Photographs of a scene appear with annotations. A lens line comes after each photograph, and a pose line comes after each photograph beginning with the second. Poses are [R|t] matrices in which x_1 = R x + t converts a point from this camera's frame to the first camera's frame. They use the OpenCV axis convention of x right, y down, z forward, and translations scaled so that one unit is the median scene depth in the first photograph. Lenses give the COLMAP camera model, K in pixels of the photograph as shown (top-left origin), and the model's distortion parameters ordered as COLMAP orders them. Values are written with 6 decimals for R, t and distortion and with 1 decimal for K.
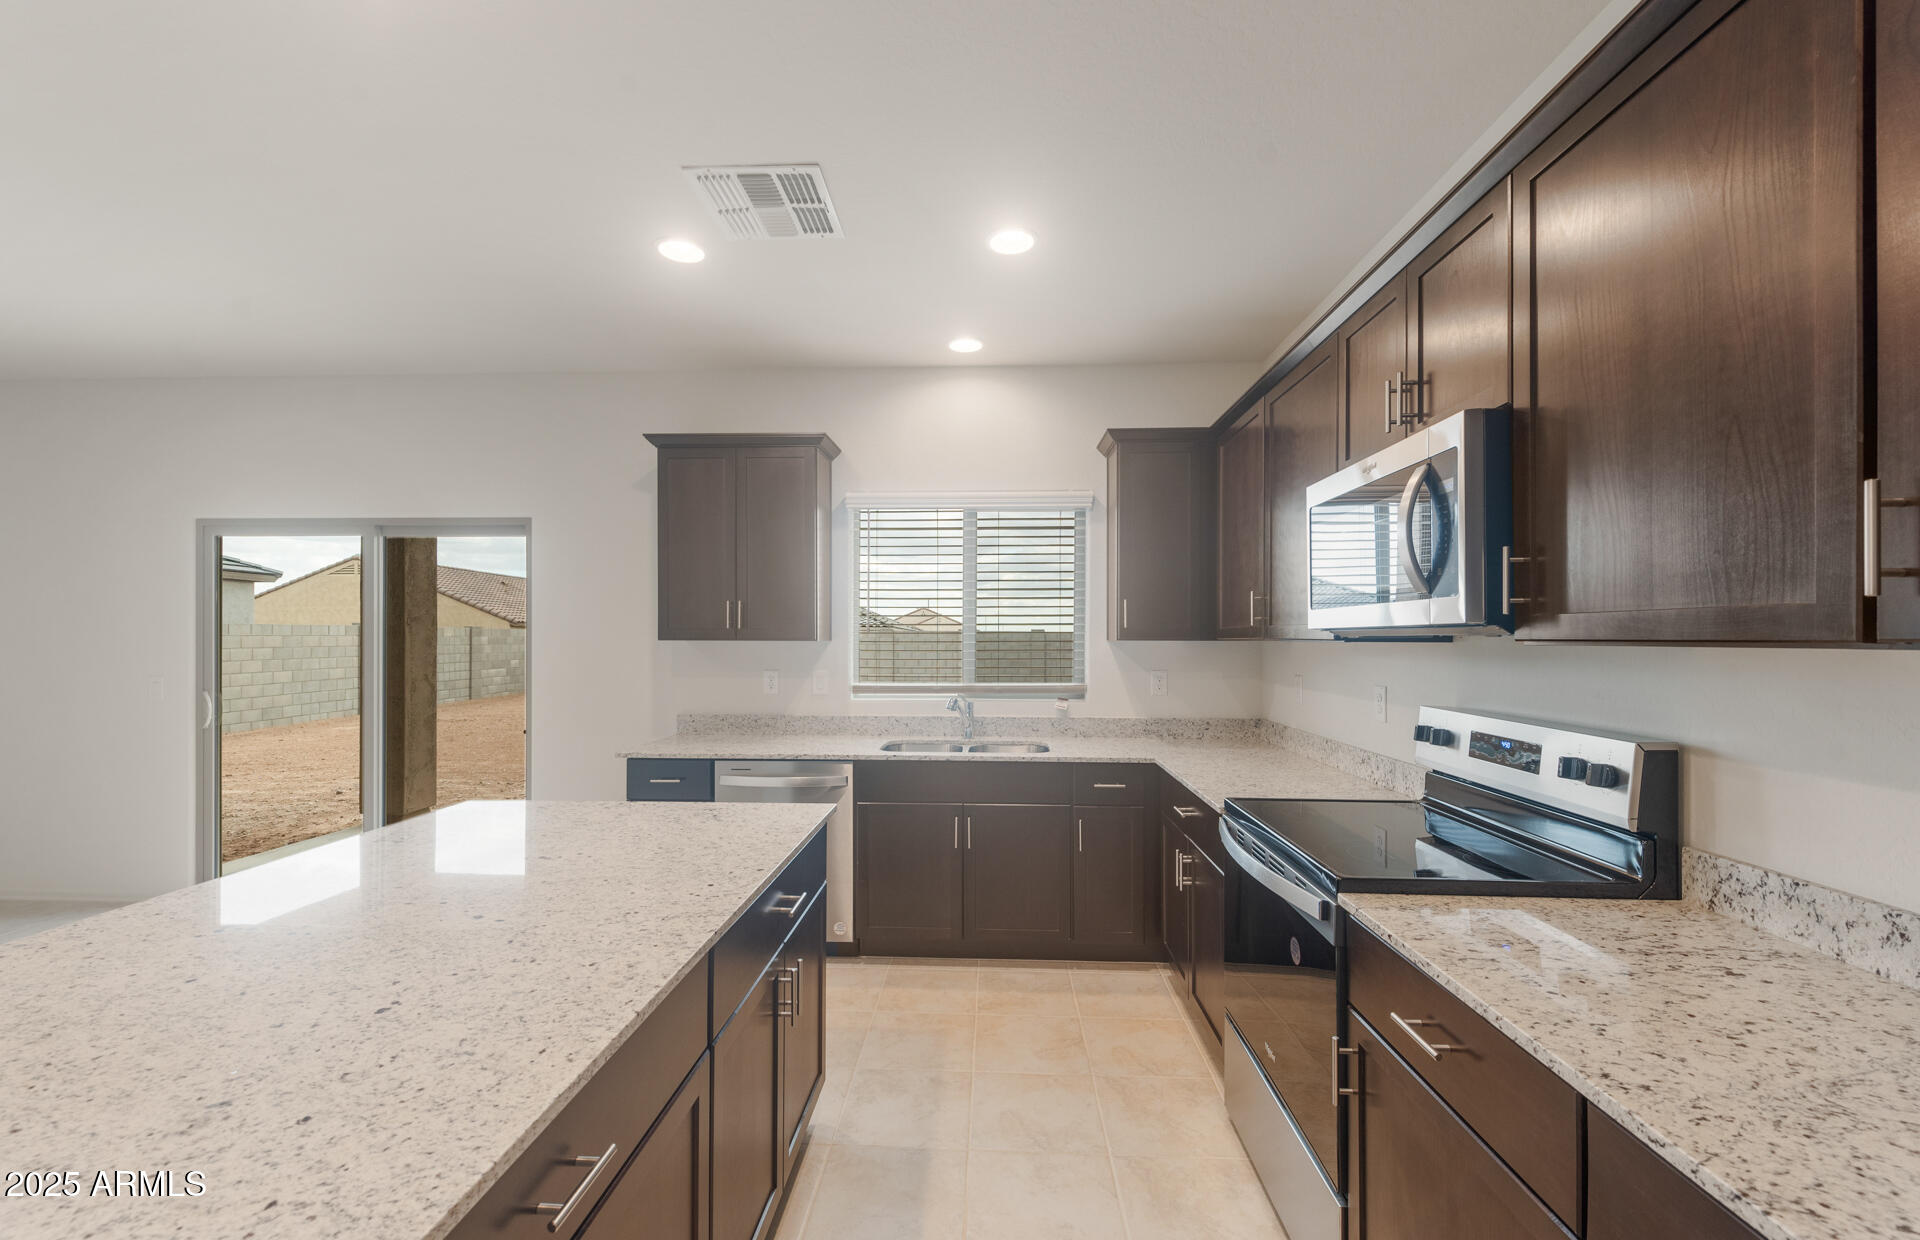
lens RADIAL K [[786.9, 0, 959.3], [0, 786.9, 634.1], [0, 0, 1]] dist [0.000867, 0.000051]
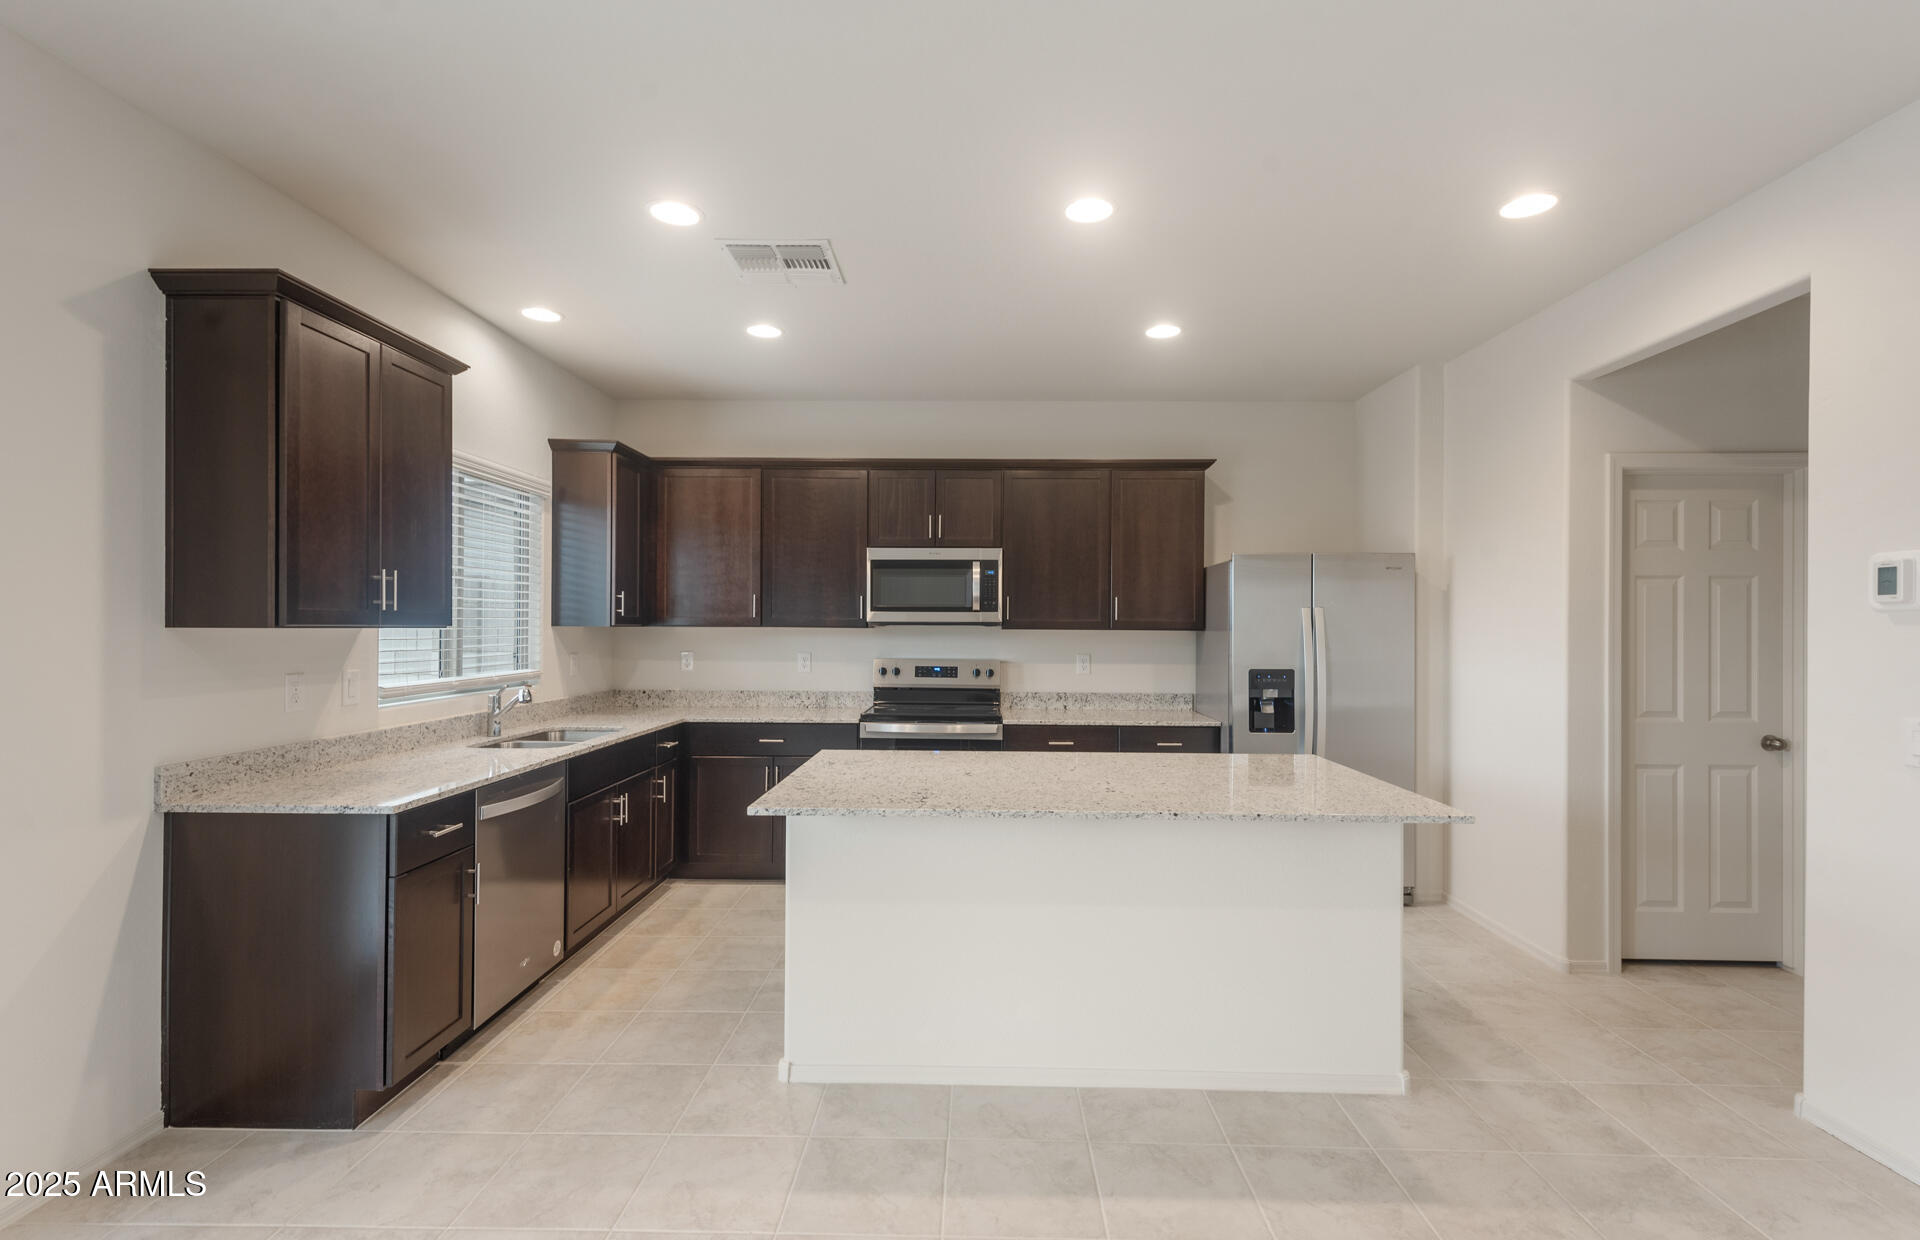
lens RADIAL K [[917.9, 0, 962.5], [0, 917.9, 616.1], [0, 0, 1]] dist [0.003261, 0.000231]
pose [[-0.031803, 0.004326, 0.999485, -1.294663], [-0.010554, 0.999933, -0.004663, -0.006923], [-0.999438, -0.010697, -0.031756, 0.605029]]
